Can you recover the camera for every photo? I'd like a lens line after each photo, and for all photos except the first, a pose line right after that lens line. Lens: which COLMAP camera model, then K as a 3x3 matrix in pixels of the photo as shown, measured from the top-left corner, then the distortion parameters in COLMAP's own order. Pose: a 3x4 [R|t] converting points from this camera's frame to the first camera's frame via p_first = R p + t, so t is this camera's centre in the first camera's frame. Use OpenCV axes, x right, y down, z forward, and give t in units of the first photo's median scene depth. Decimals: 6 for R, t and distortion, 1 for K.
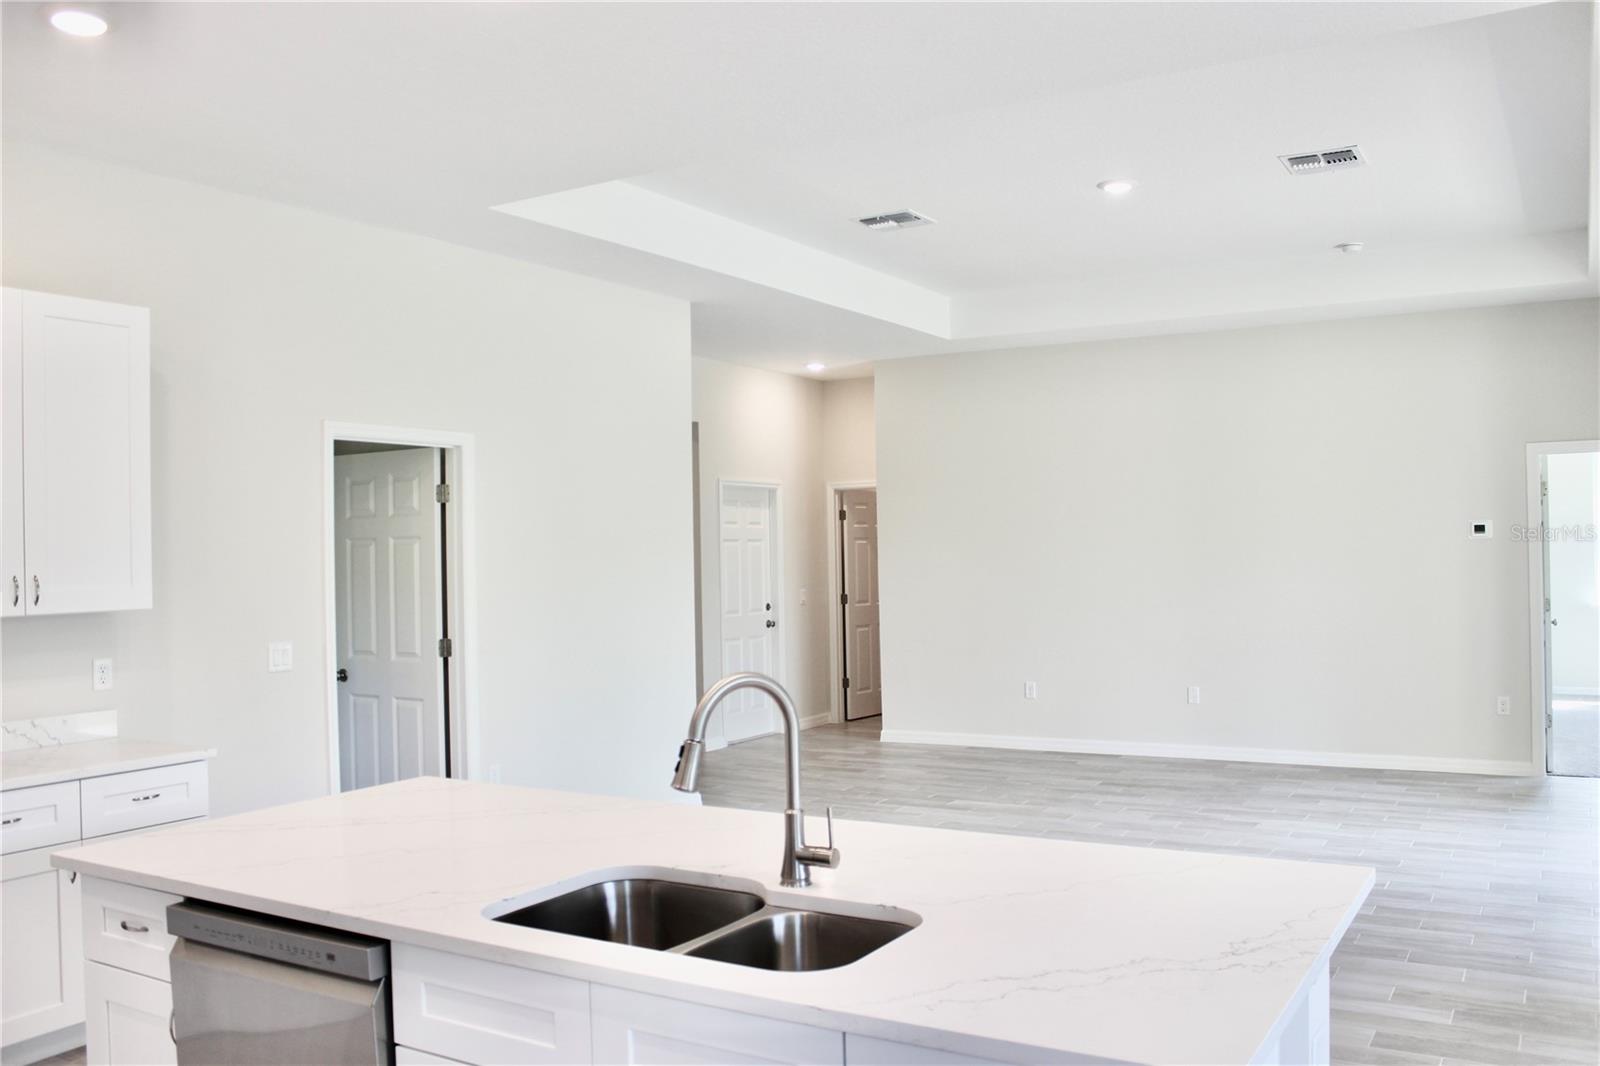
lens RADIAL K [[1352.5, 0, 804.9], [0, 1352.5, 533.1], [0, 0, 1]] dist [-0.143081, 0.116042]
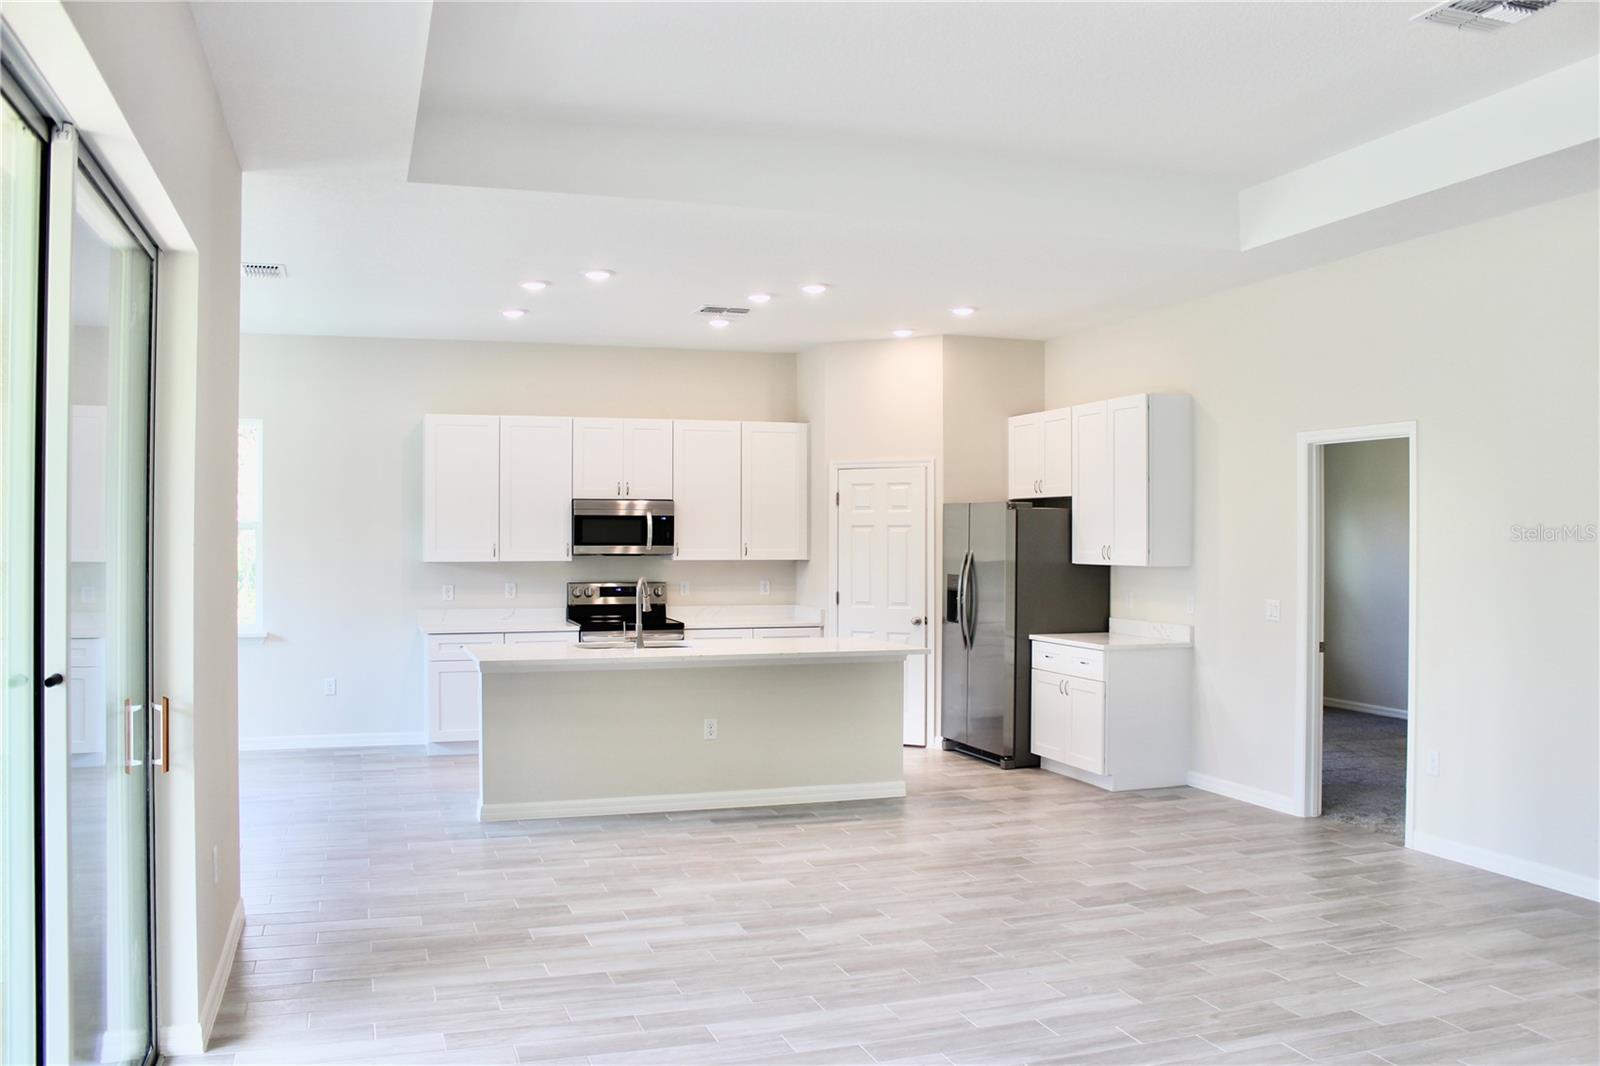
lens RADIAL K [[1352.5, 0, 800.8], [0, 1352.5, 526.3], [0, 0, 1]] dist [-0.143081, 0.116042]
pose [[-0.650129, 0.014169, -0.759692, 0.817954], [0.022015, 0.999758, -0.000193, -0.003040], [0.759505, -0.016850, -0.650283, 1.290255]]
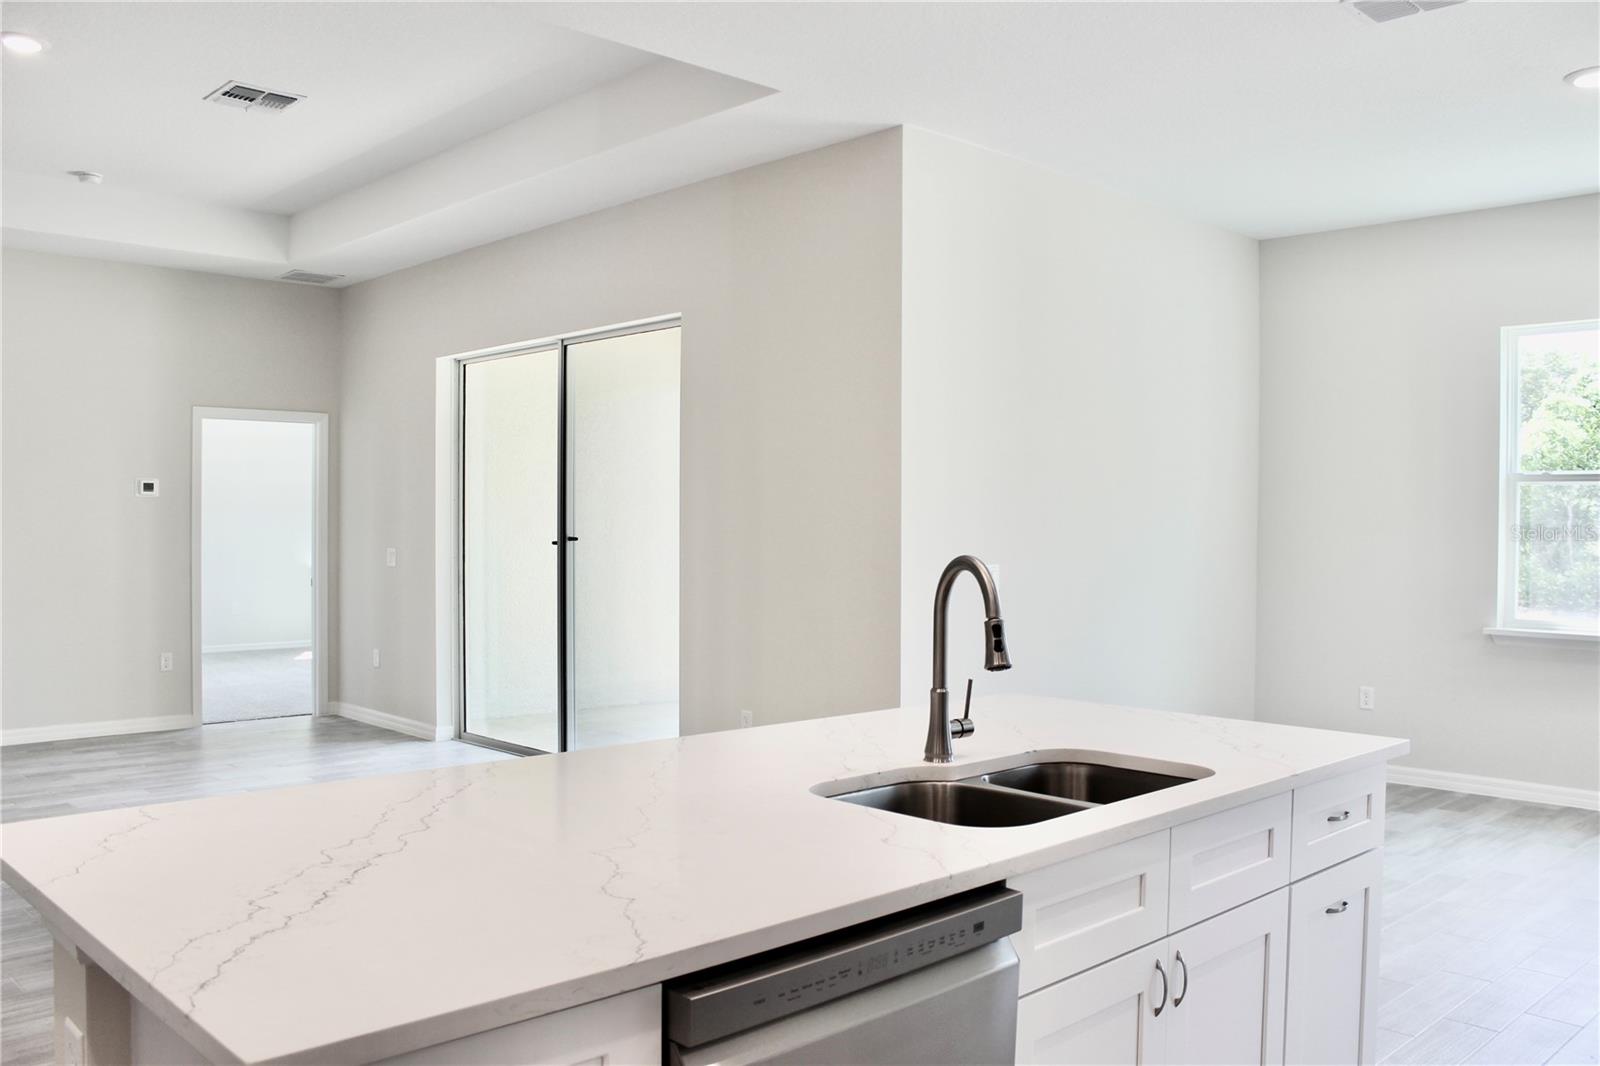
lens RADIAL K [[1352.5, 0, 805.3], [0, 1352.5, 532.5], [0, 0, 1]] dist [-0.143081, 0.116042]
pose [[0.265670, 0.010734, 0.964004, -0.428392], [-0.018685, 0.999808, -0.005983, 0.037846], [-0.963883, -0.016423, 0.265819, 0.337917]]
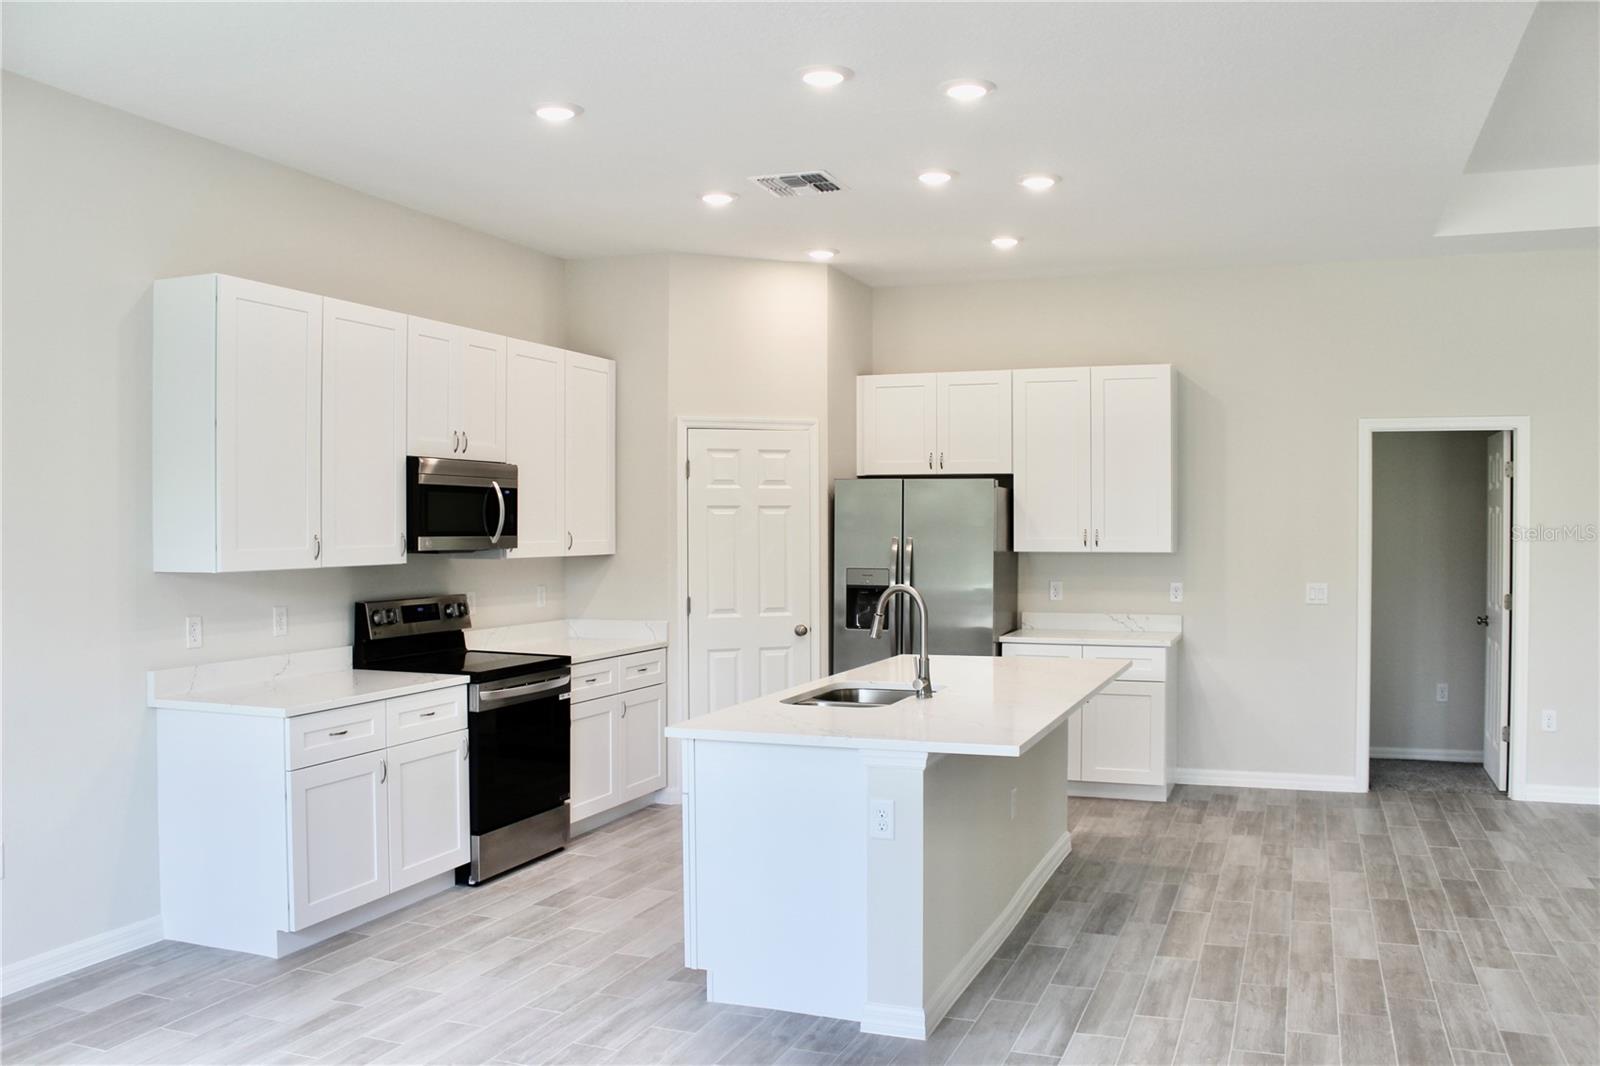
lens RADIAL K [[1352.5, 0, 801.2], [0, 1352.5, 528.4], [0, 0, 1]] dist [-0.143081, 0.116042]
pose [[0.176840, 0.025867, -0.983900, 0.732654], [0.008805, 0.999573, 0.027862, -0.014846], [0.984200, -0.013591, 0.176536, 0.191606]]
